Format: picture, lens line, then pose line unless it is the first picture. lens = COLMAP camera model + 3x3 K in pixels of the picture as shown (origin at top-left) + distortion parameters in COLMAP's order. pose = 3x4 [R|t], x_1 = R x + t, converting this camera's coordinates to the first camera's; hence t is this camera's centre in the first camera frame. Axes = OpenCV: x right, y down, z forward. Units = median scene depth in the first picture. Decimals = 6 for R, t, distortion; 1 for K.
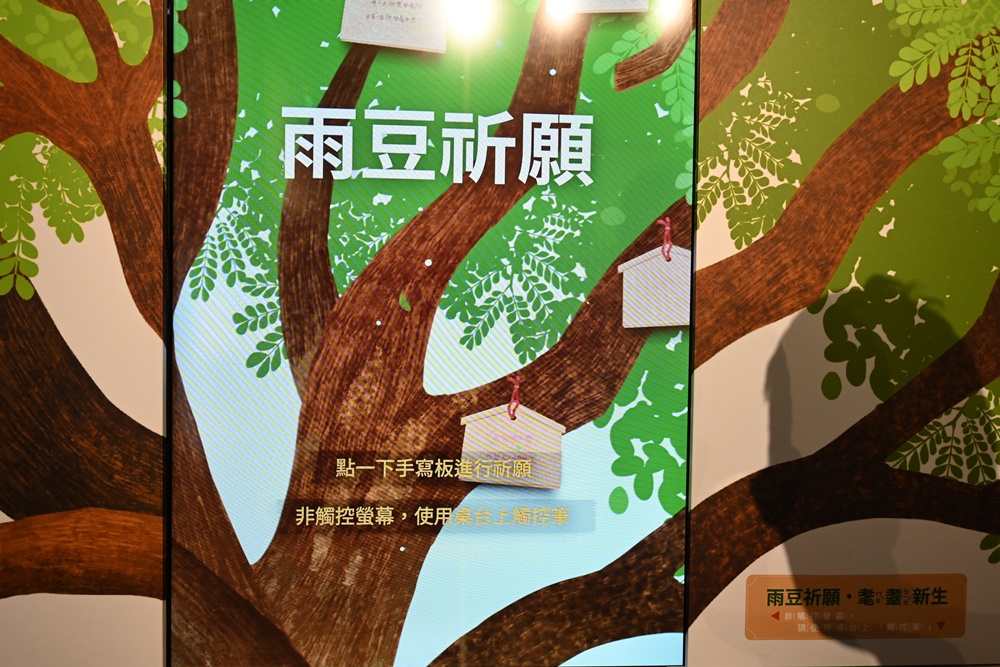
lens RADIAL K [[666.5, 0, 491.5], [0, 666.5, 357.3], [0, 0, 1]] dist [0.005775, -0.004562]
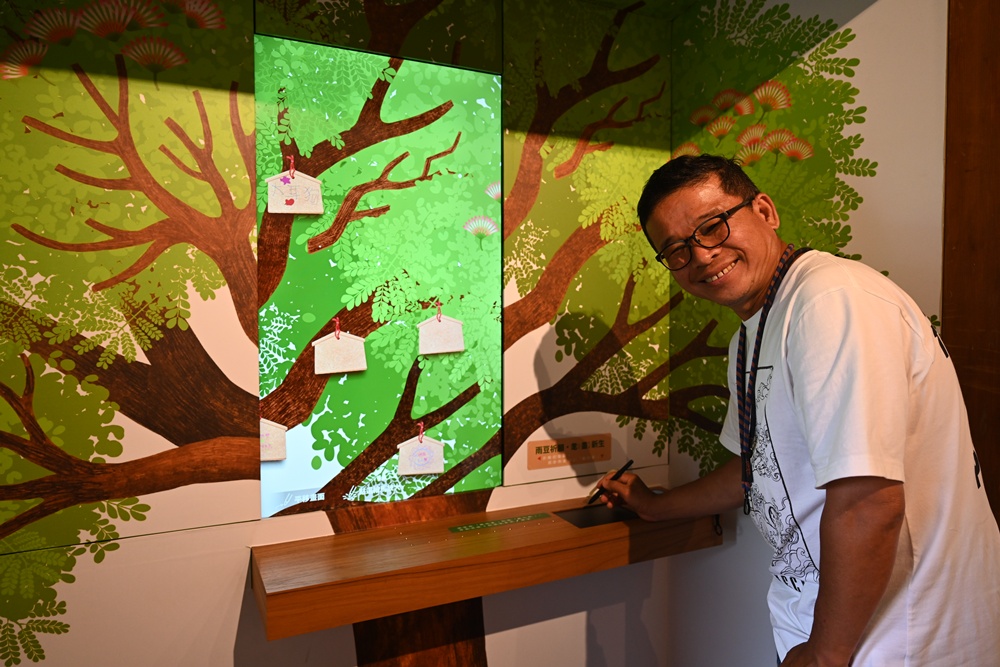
lens RADIAL K [[666.5, 0, 500.0], [0, 666.5, 333.4], [0, 0, 1]] dist [0.005775, -0.004562]
pose [[0.919273, -0.031101, 0.392390, -0.583952], [0.022663, 0.999402, 0.026120, -0.101640], [-0.392968, -0.015119, 0.919428, -1.043578]]
